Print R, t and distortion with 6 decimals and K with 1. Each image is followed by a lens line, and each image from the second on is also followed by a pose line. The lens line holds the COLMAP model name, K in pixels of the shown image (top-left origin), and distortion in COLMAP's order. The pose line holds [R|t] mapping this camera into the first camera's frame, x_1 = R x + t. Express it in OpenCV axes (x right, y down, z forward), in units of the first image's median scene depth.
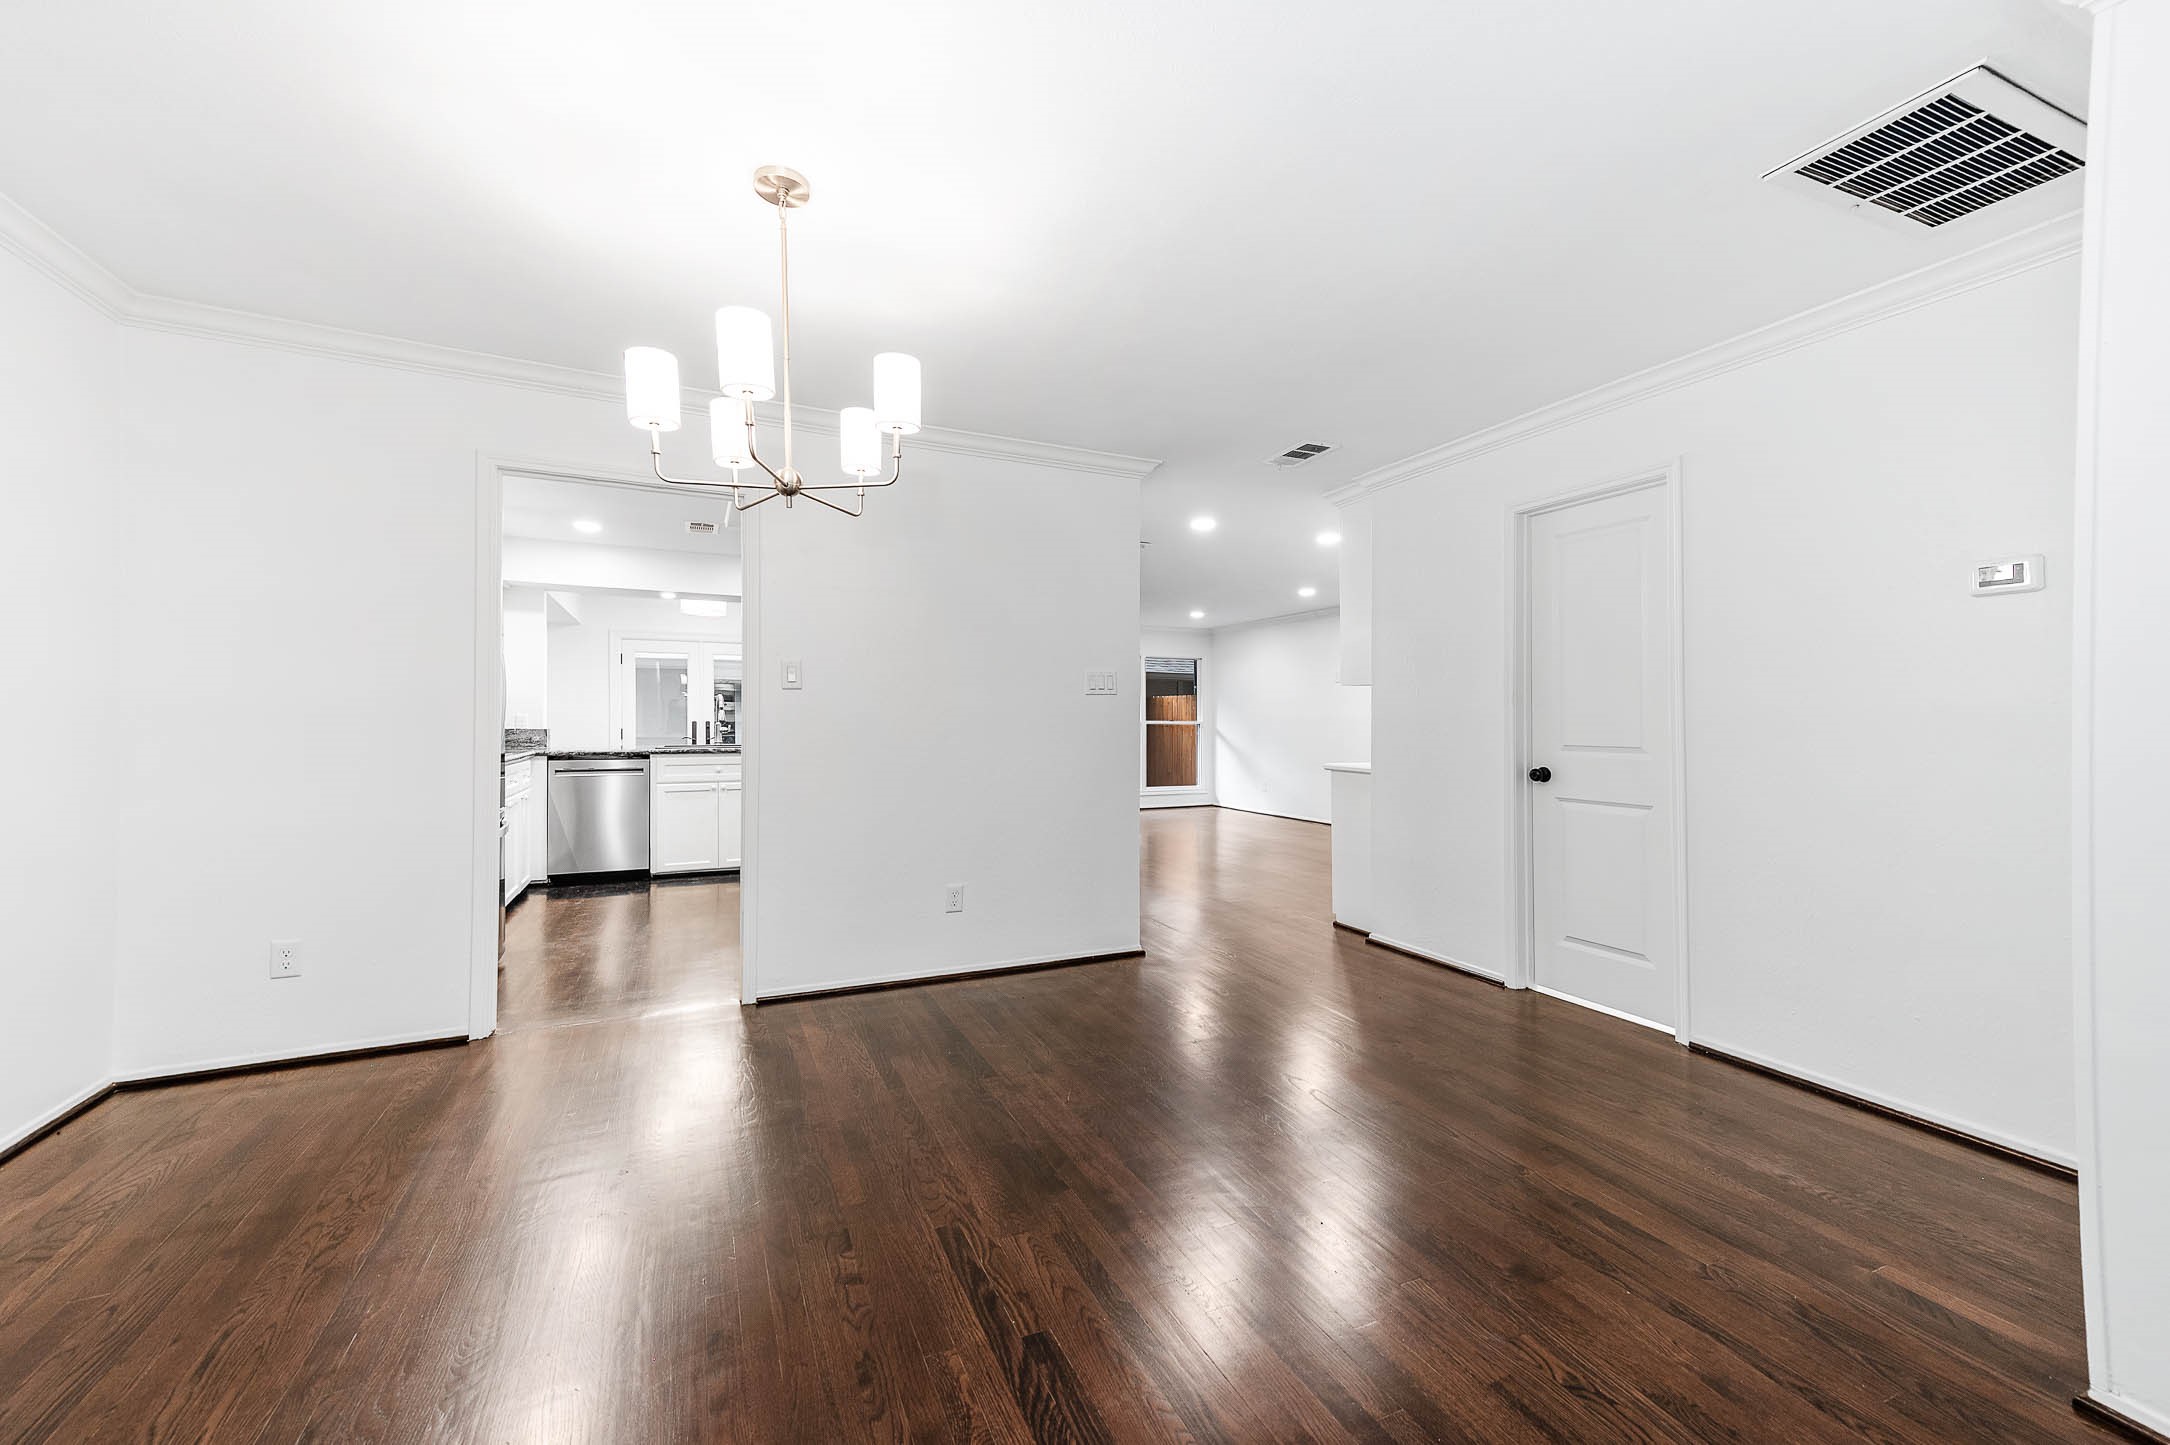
lens RADIAL K [[852.8, 0, 1105.1], [0, 852.8, 714.8], [0, 0, 1]] dist [0.020094, 0.000099]
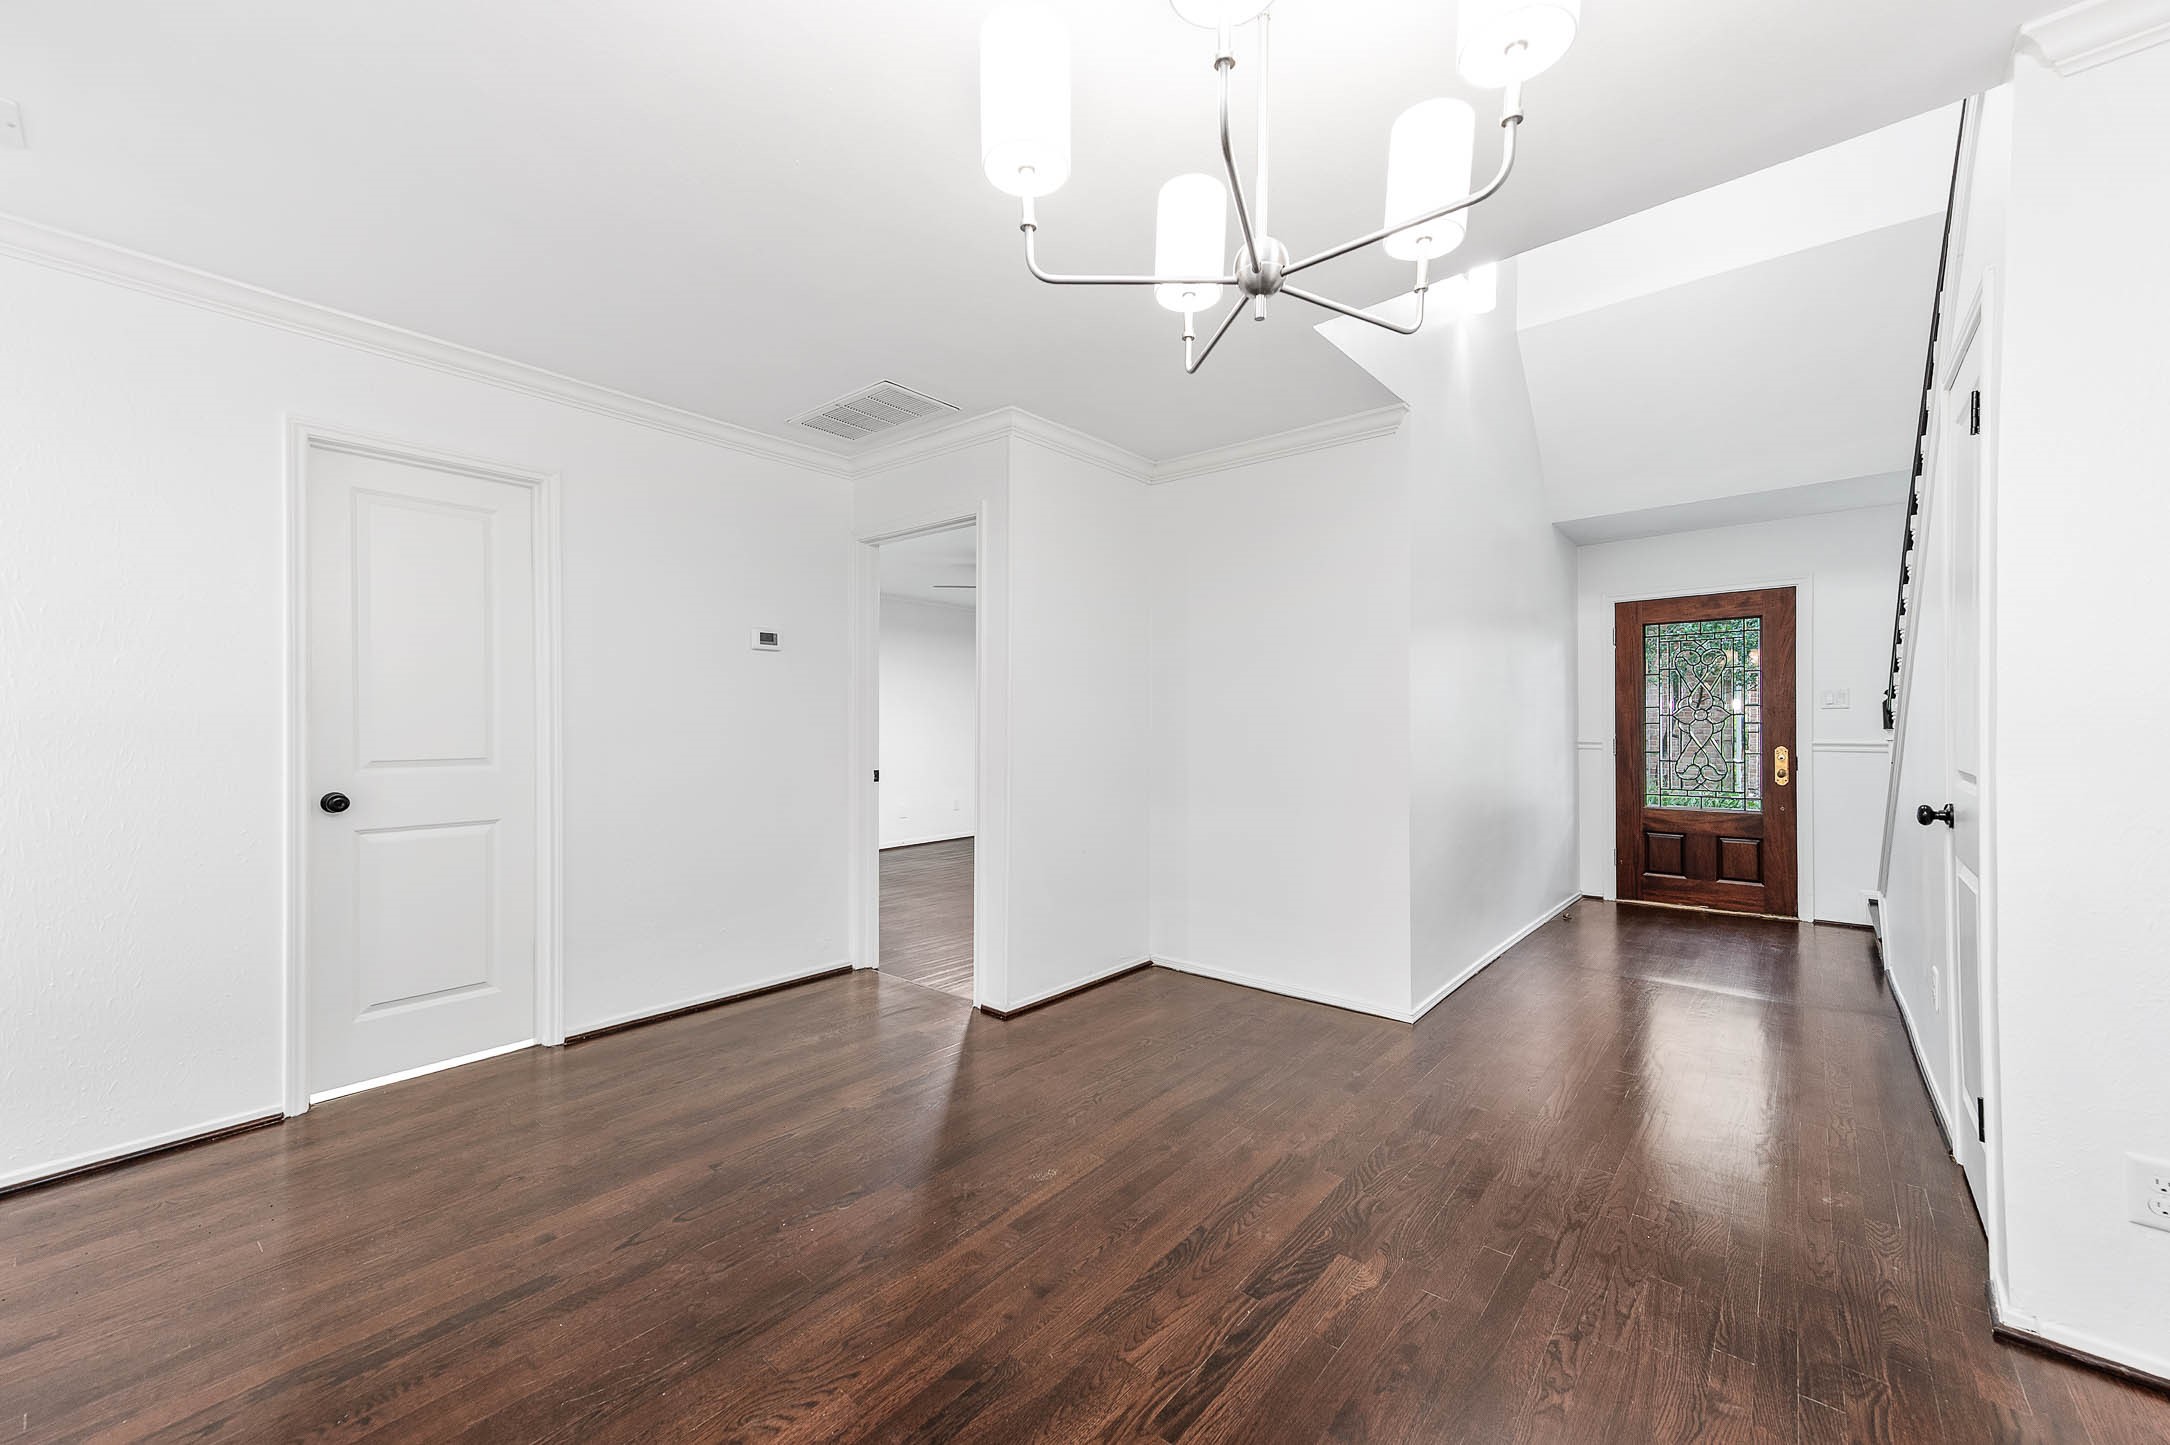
lens RADIAL K [[852.8, 0, 1069.5], [0, 852.8, 724.9], [0, 0, 1]] dist [0.020094, 0.000099]
pose [[-0.402988, 0.003215, 0.915200, -0.625151], [-0.004972, 0.999971, -0.005701, 0.005726], [-0.915192, -0.006848, -0.402960, 1.046174]]
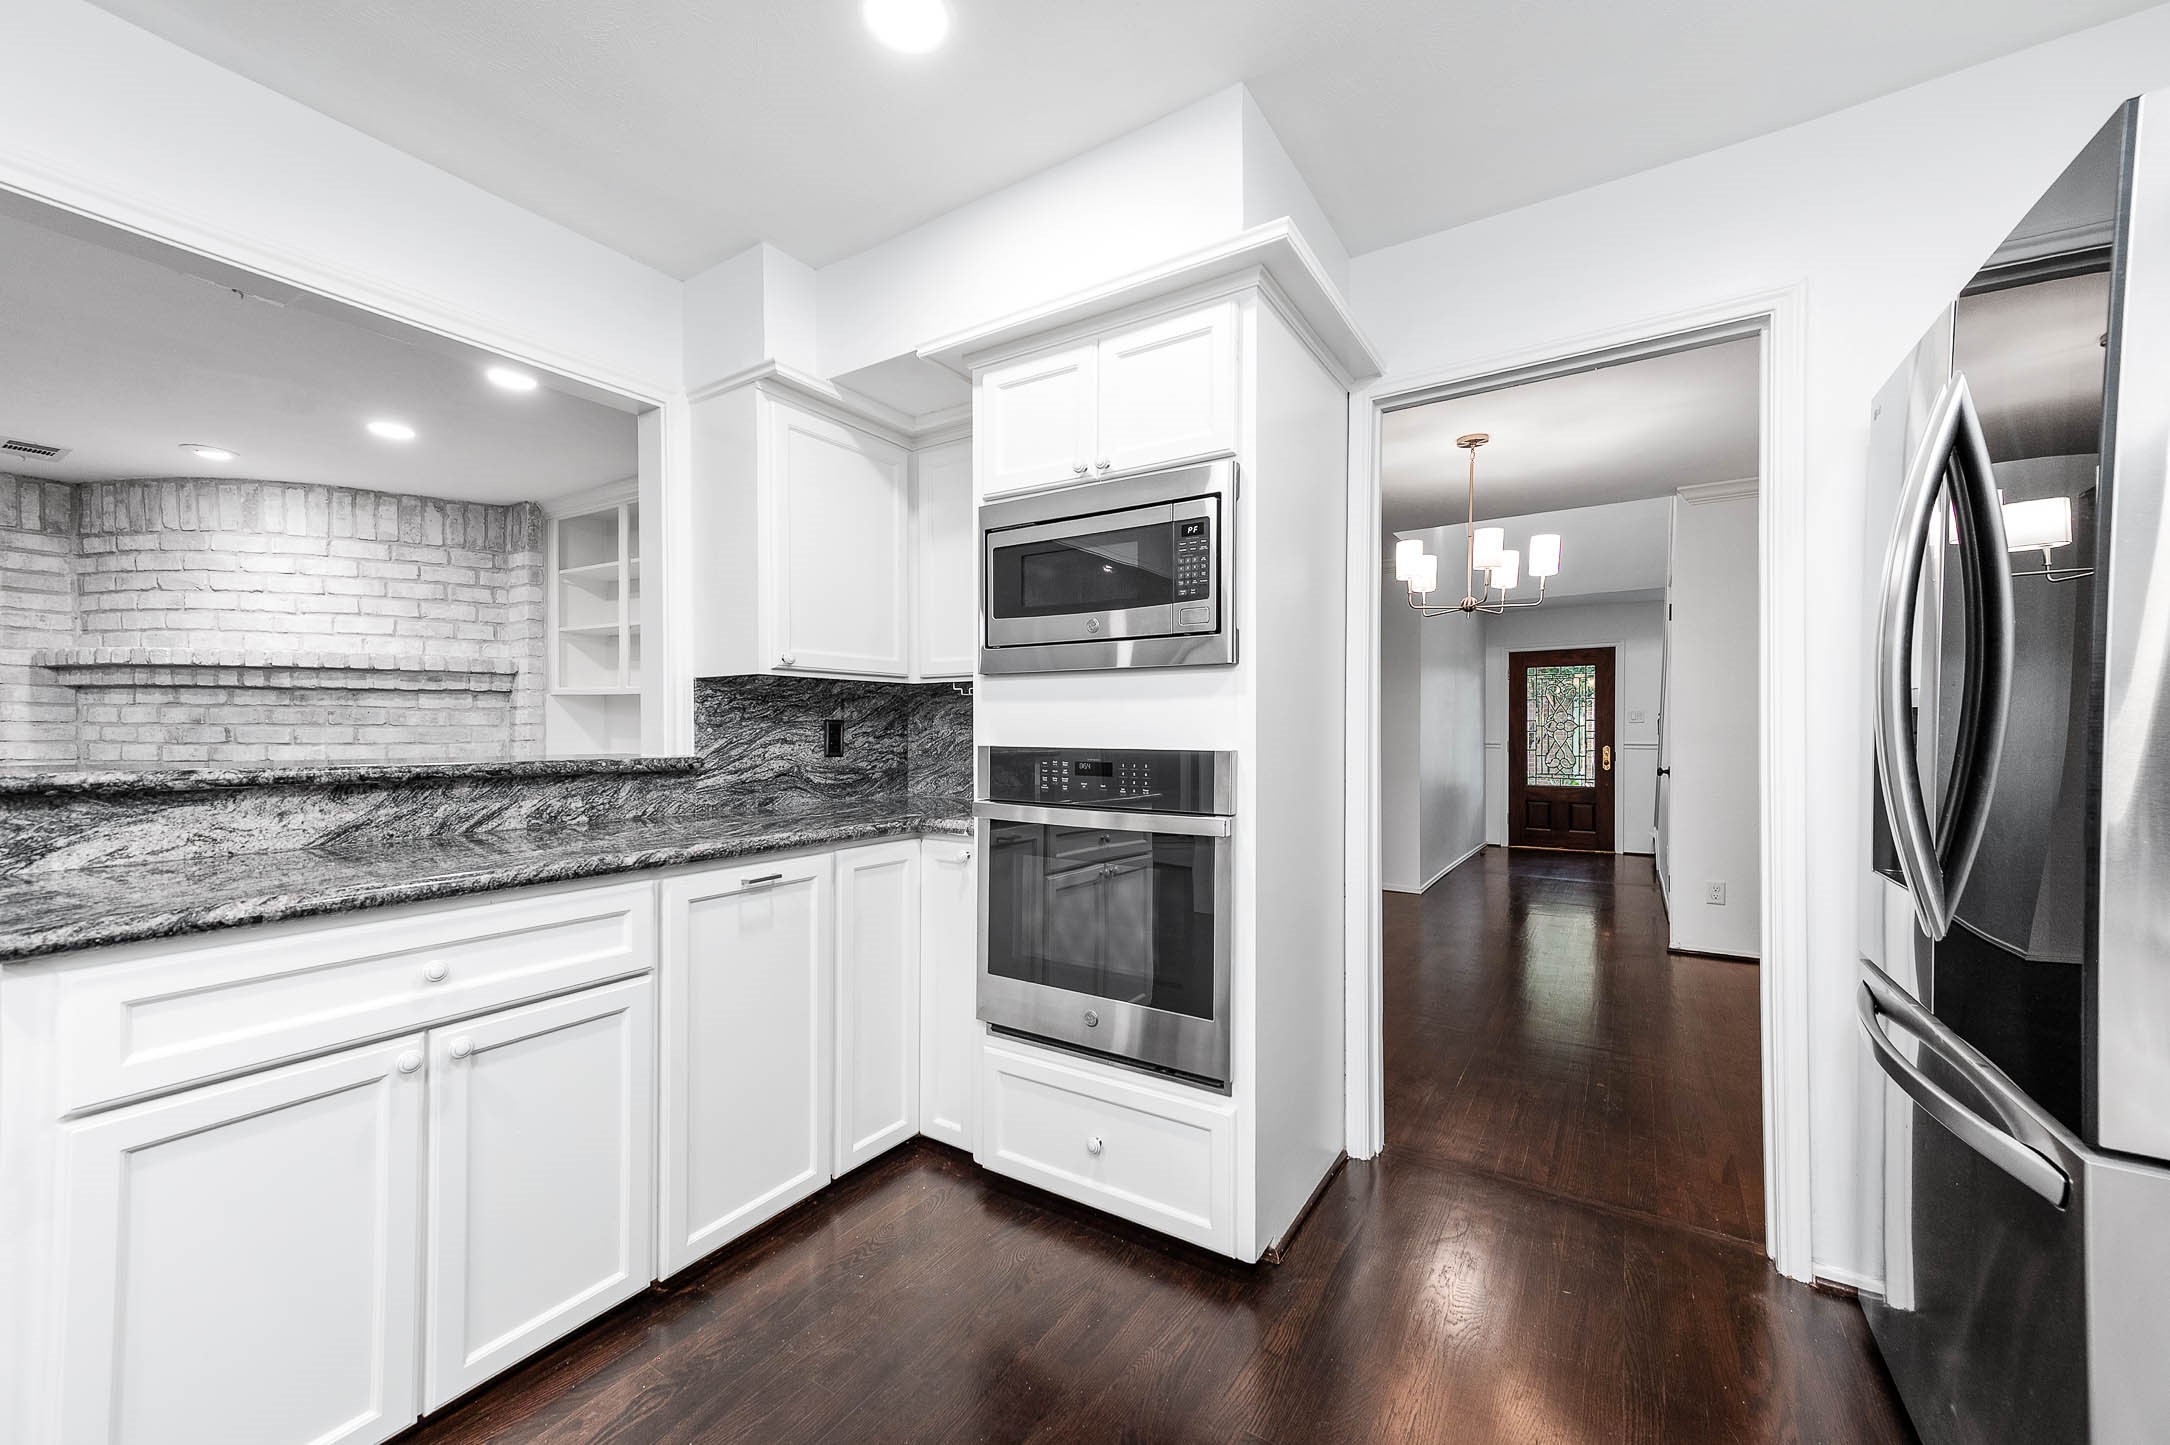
lens RADIAL K [[852.8, 0, 1071.7], [0, 852.8, 743.5], [0, 0, 1]] dist [0.020094, 0.000099]
pose [[-0.519067, -0.013162, 0.854633, -1.517371], [-0.006941, 0.999913, 0.011183, 0.001203], [-0.854706, -0.000127, -0.519113, 2.799505]]
